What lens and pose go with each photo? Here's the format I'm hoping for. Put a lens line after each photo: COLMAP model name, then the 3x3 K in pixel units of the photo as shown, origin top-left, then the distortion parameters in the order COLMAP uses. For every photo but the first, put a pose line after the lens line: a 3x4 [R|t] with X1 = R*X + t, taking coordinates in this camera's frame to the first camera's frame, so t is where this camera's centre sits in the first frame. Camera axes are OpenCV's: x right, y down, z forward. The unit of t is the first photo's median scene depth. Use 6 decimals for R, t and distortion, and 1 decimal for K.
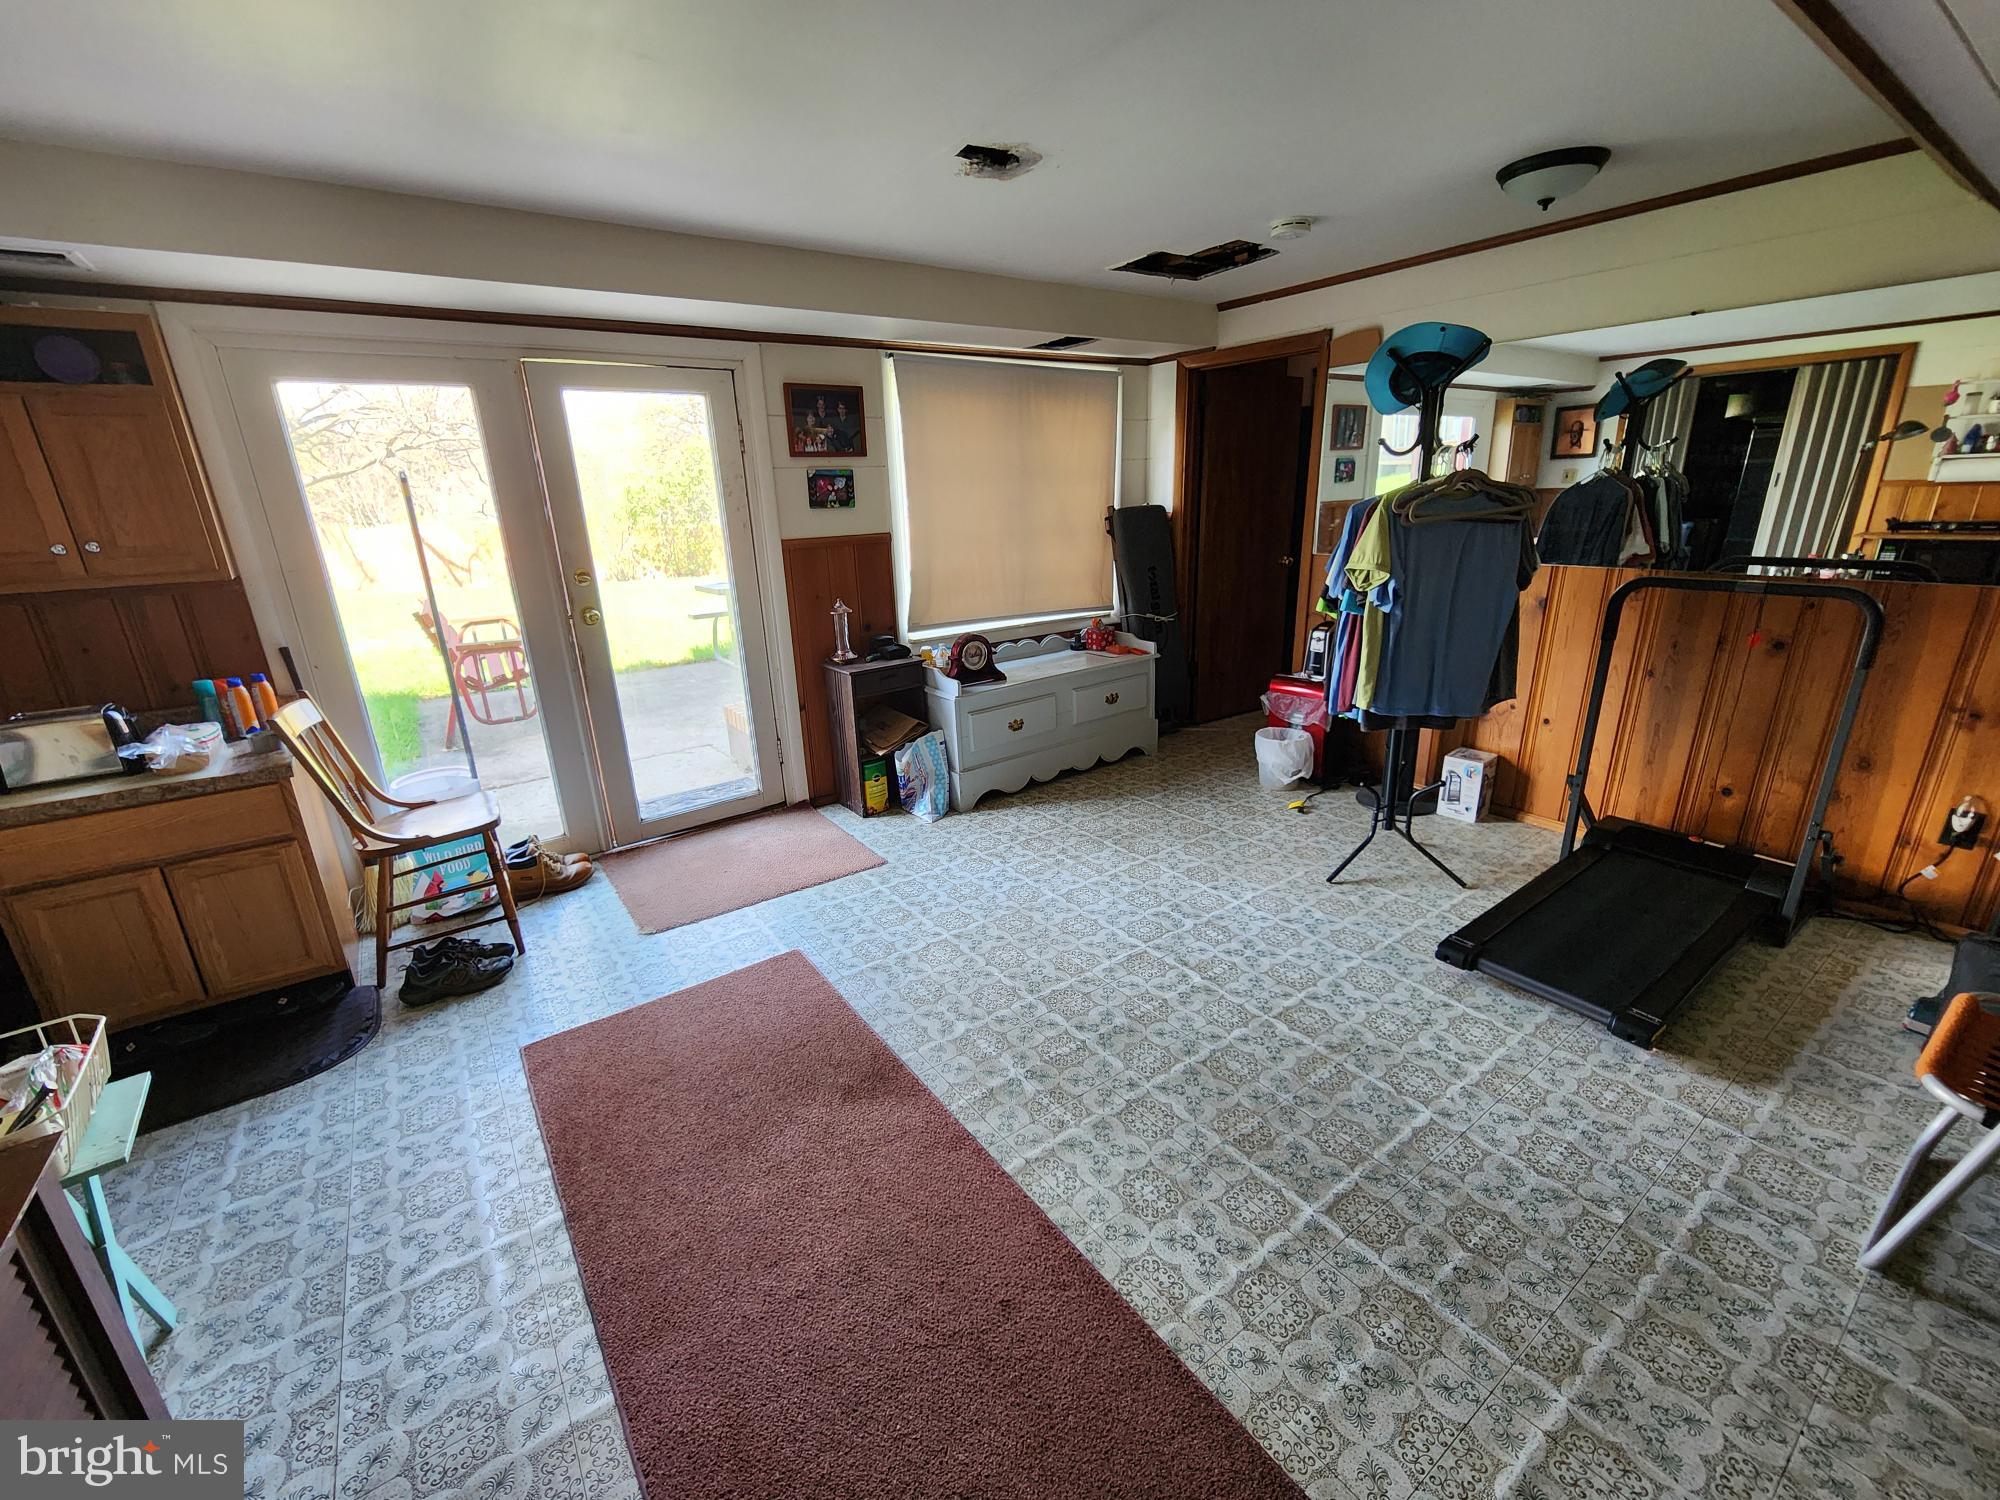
lens RADIAL K [[822.5, 0, 1003.8], [0, 822.5, 758.2], [0, 0, 1]] dist [-0.005468, -0.002618]
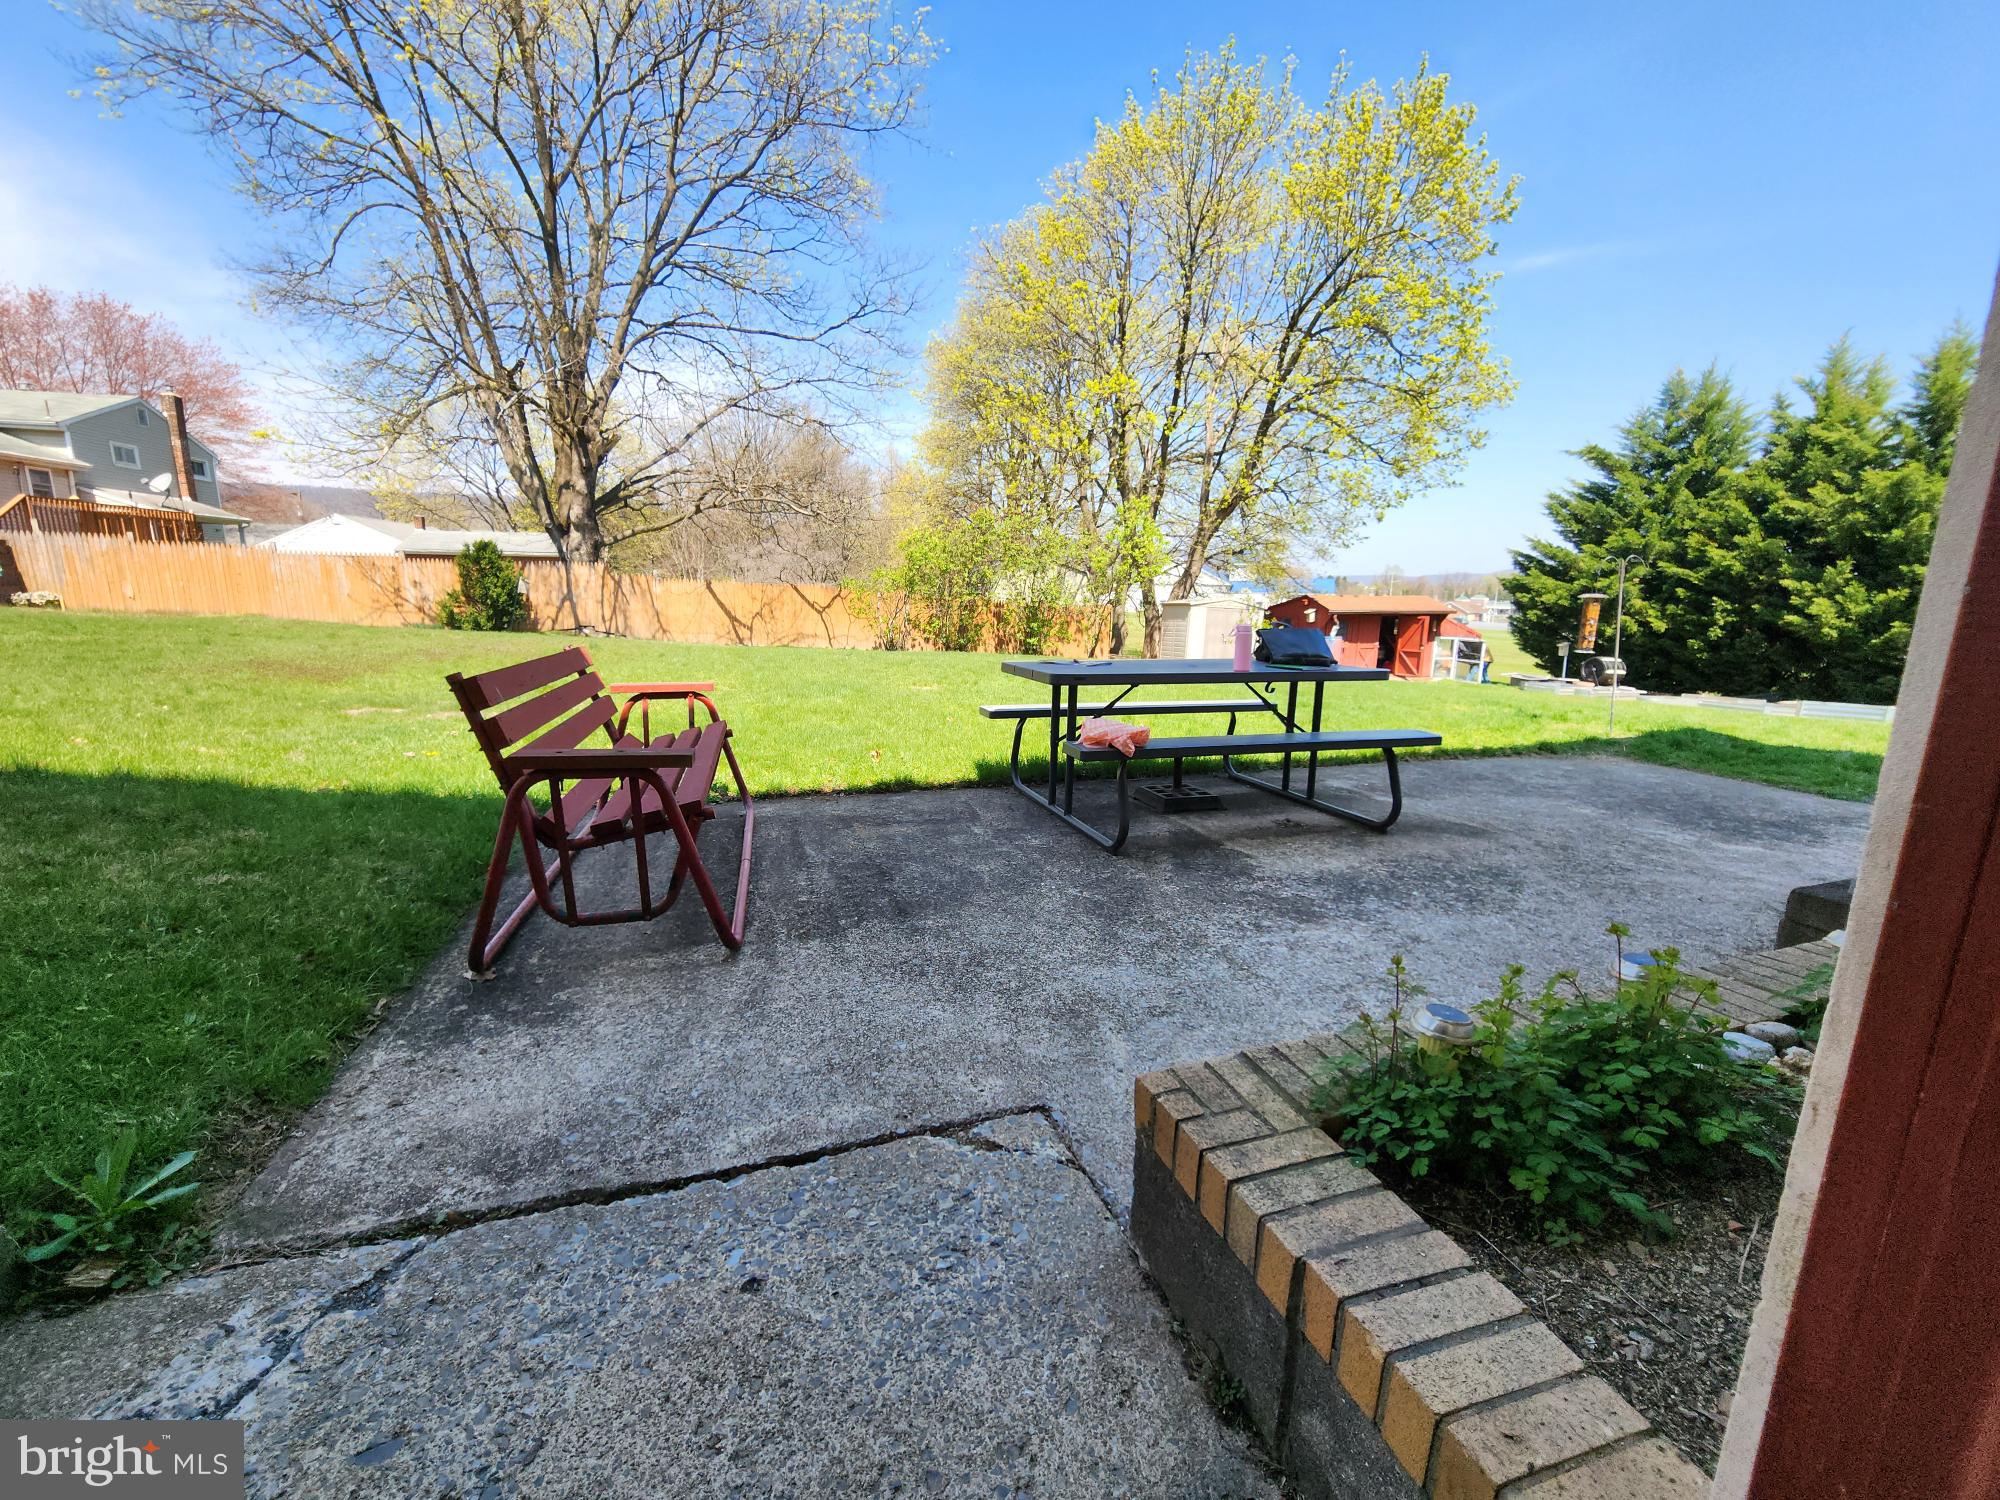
lens RADIAL K [[822.5, 0, 992.6], [0, 822.5, 749.1], [0, 0, 1]] dist [-0.005468, -0.002618]
pose [[0.951135, 0.106776, -0.289726, -0.112104], [-0.139691, 0.985593, -0.095354, -0.050512], [0.275371, 0.131167, 0.952348, 0.245101]]
